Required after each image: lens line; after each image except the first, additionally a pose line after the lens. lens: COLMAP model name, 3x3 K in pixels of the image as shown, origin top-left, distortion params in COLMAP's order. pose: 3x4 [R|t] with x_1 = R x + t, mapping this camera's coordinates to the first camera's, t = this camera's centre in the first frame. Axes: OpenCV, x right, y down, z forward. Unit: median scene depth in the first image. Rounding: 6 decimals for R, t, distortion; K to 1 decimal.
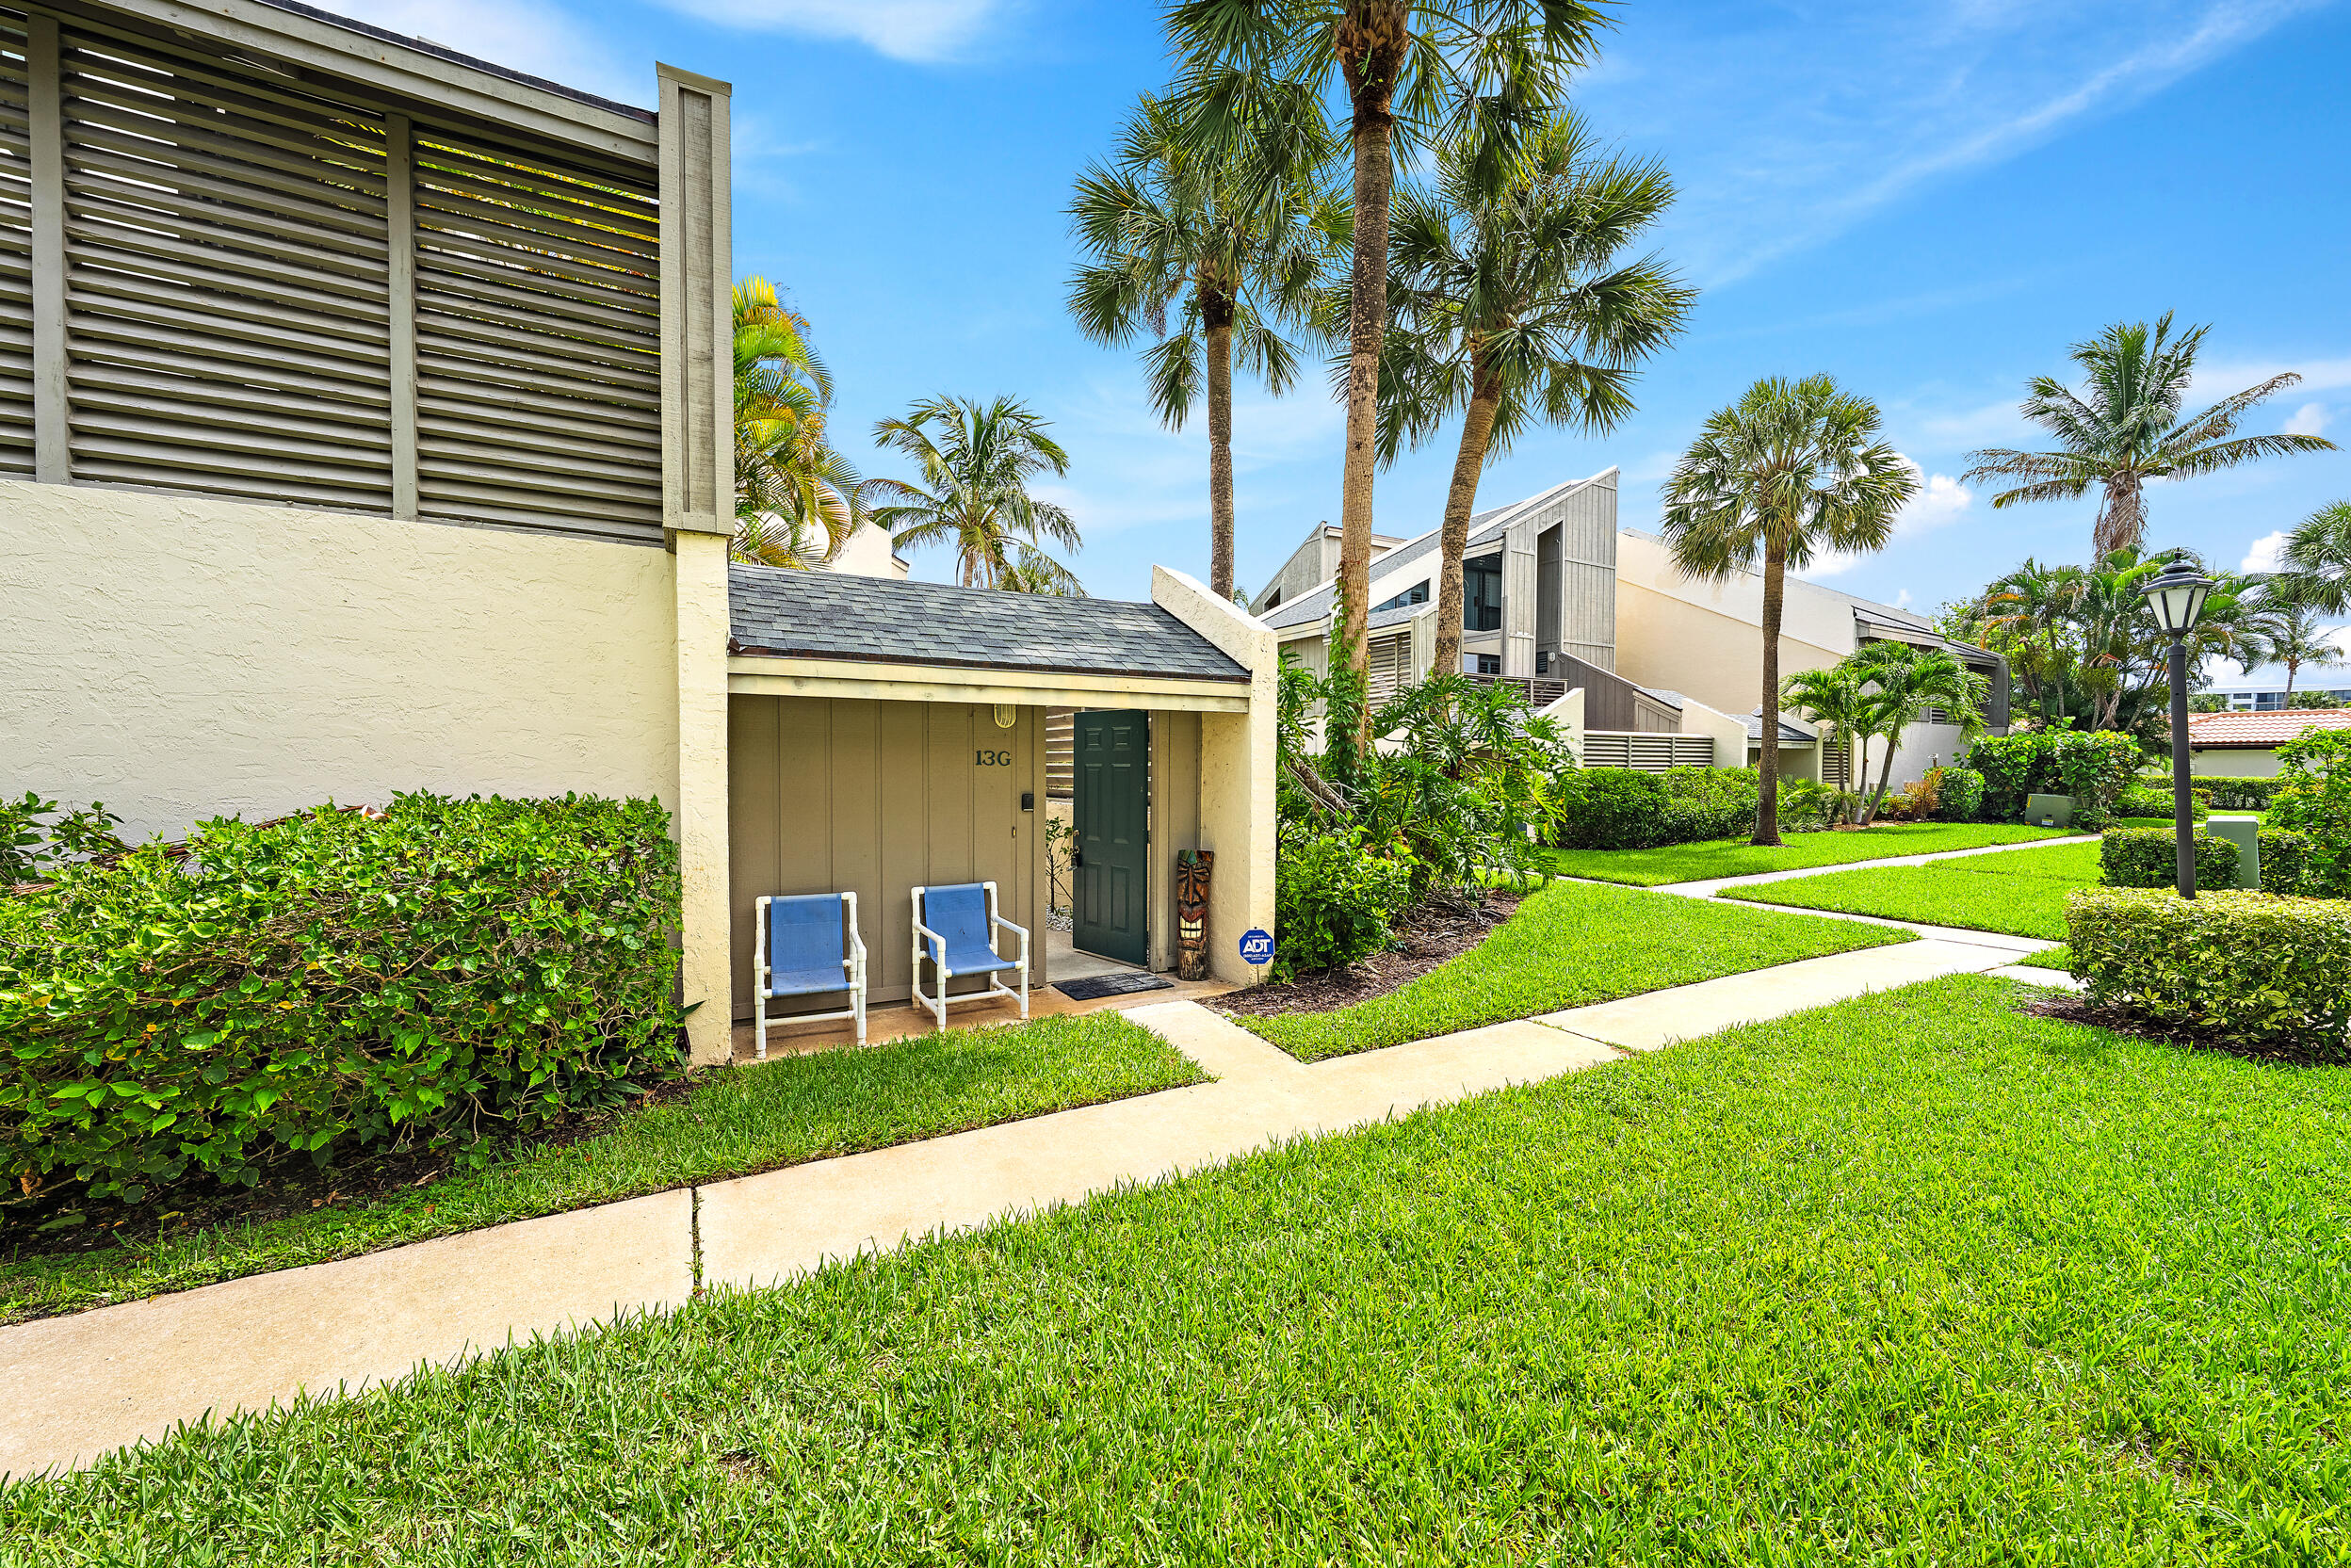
lens RADIAL K [[868.1, 0, 1185.0], [0, 868.1, 789.0], [0, 0, 1]] dist [-0.002674, -0.000148]
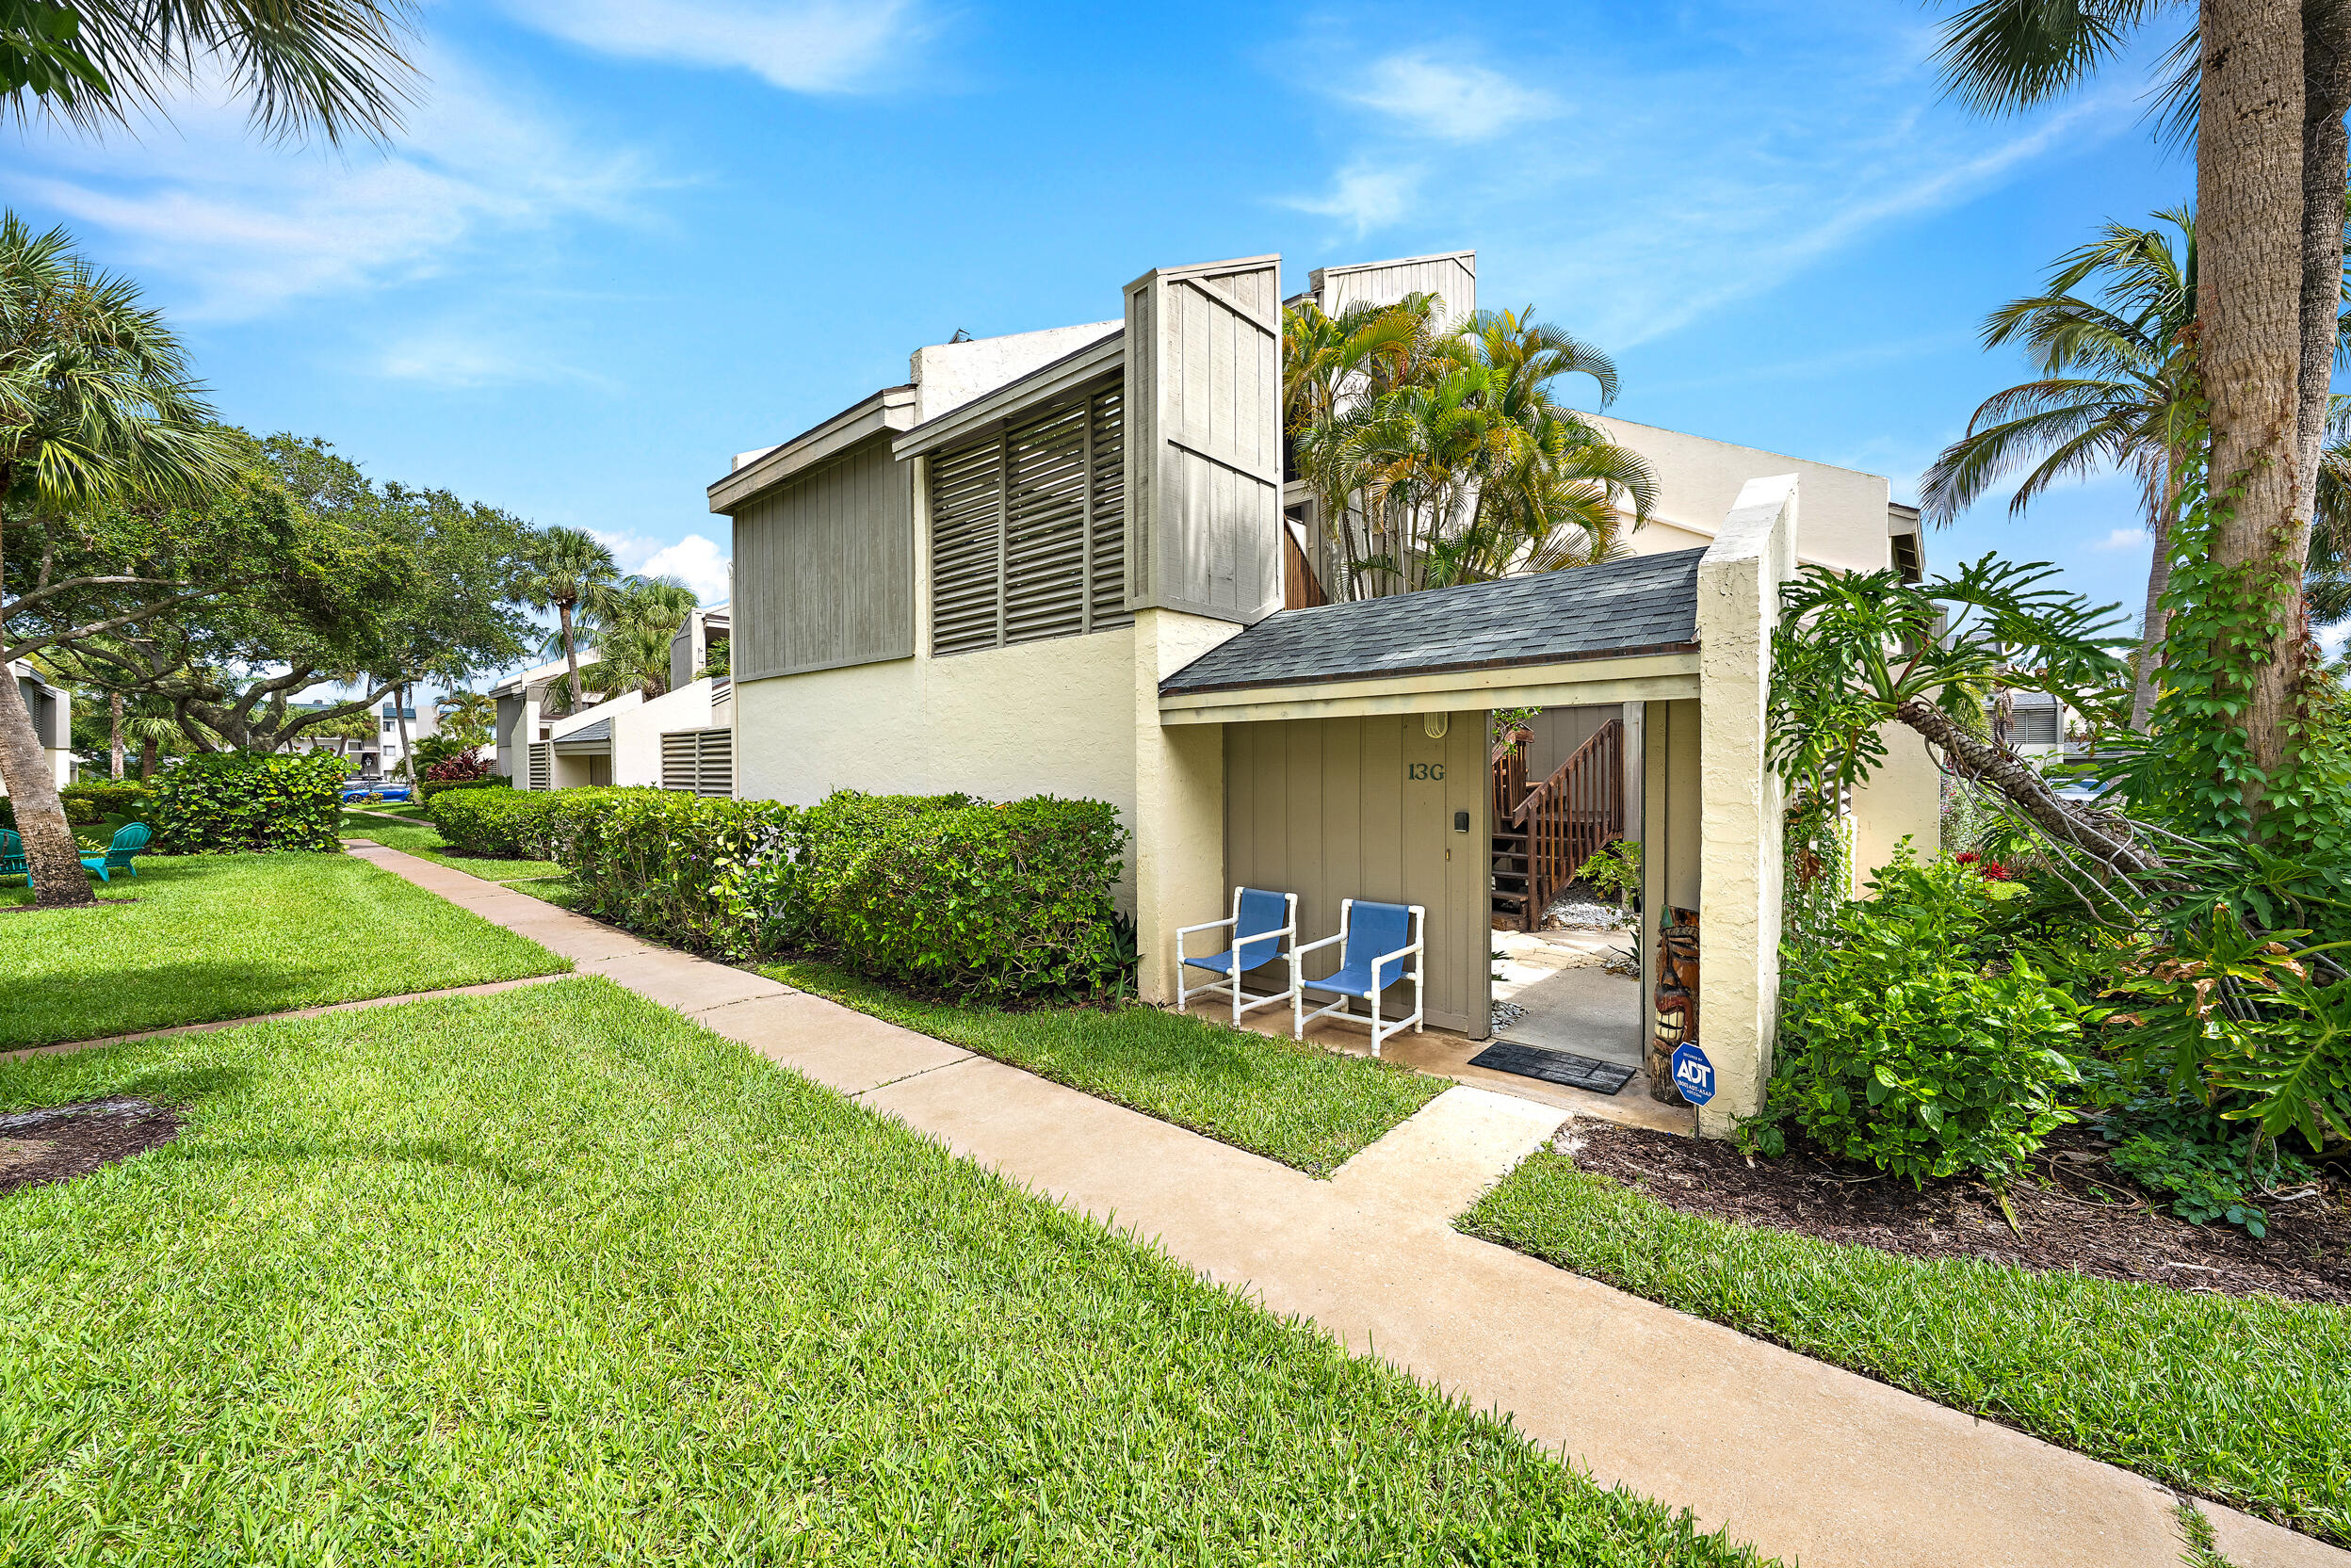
lens RADIAL K [[868.1, 0, 1182.6], [0, 868.1, 776.2], [0, 0, 1]] dist [-0.002674, -0.000148]
pose [[0.329550, 0.003259, -0.944133, 0.622504], [-0.019541, 0.999803, -0.003370, -0.025386], [0.943936, 0.019560, 0.329548, 0.506369]]
